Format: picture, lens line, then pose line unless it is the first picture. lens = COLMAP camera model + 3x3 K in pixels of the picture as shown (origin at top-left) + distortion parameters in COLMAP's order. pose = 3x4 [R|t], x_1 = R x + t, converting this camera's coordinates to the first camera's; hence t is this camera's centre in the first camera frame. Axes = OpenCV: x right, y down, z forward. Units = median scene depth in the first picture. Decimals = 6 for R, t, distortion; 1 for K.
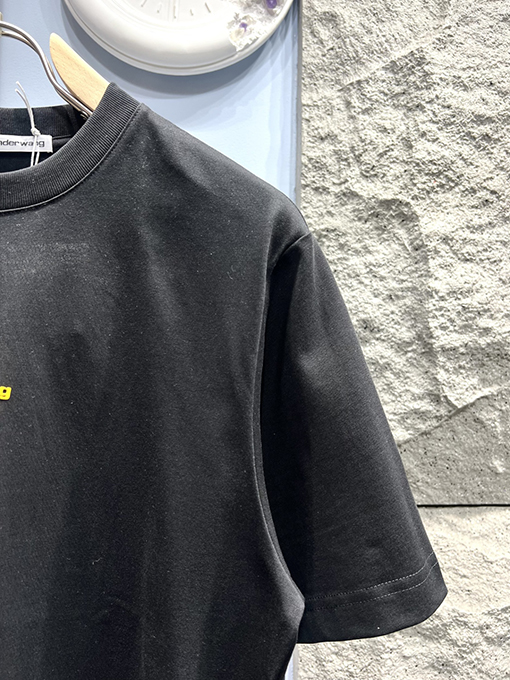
lens RADIAL K [[524.9, 0, 251.4], [0, 524.9, 342.9], [0, 0, 1]] dist [0.039537, -0.056510]
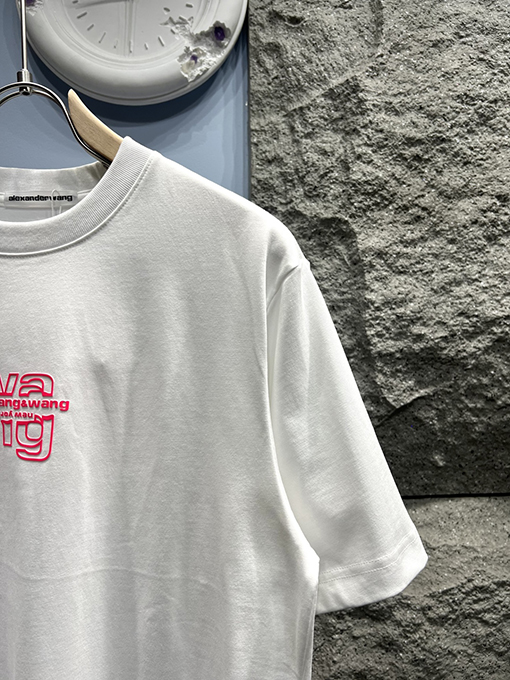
lens RADIAL K [[524.9, 0, 251.4], [0, 524.9, 342.9], [0, 0, 1]] dist [0.039537, -0.056510]
pose [[0.999586, -0.026853, -0.010366, 0.102942], [0.026958, 0.999585, 0.010159, -0.029670], [0.010089, -0.010434, 0.999895, -0.085737]]
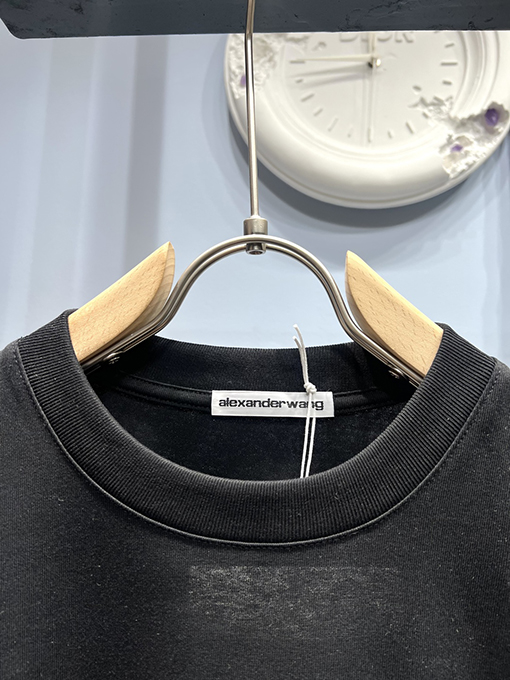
lens RADIAL K [[535.1, 0, 255.0], [0, 535.1, 340.0], [0, 0, 1]] dist [0.035199, -0.061196]
pose [[0.993620, -0.002446, -0.112751, -0.244914], [-0.008299, 0.995468, -0.094730, -0.240577], [0.112472, 0.095061, 0.989097, 0.188335]]
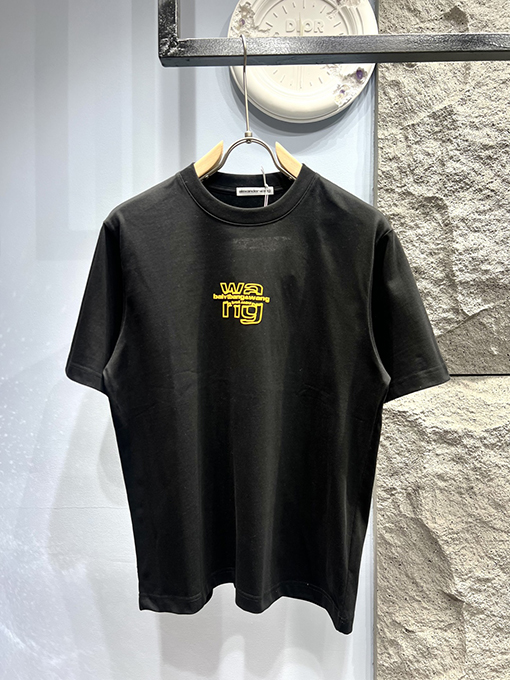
lens RADIAL K [[513.3, 0, 257.5], [0, 513.3, 341.0], [0, 0, 1]] dist [0.043496, -0.044206]
pose [[0.996426, -0.012762, -0.083502, -0.165608], [0.019823, 0.996244, 0.084287, 0.044894], [0.082113, -0.085641, 0.992937, -0.755691]]
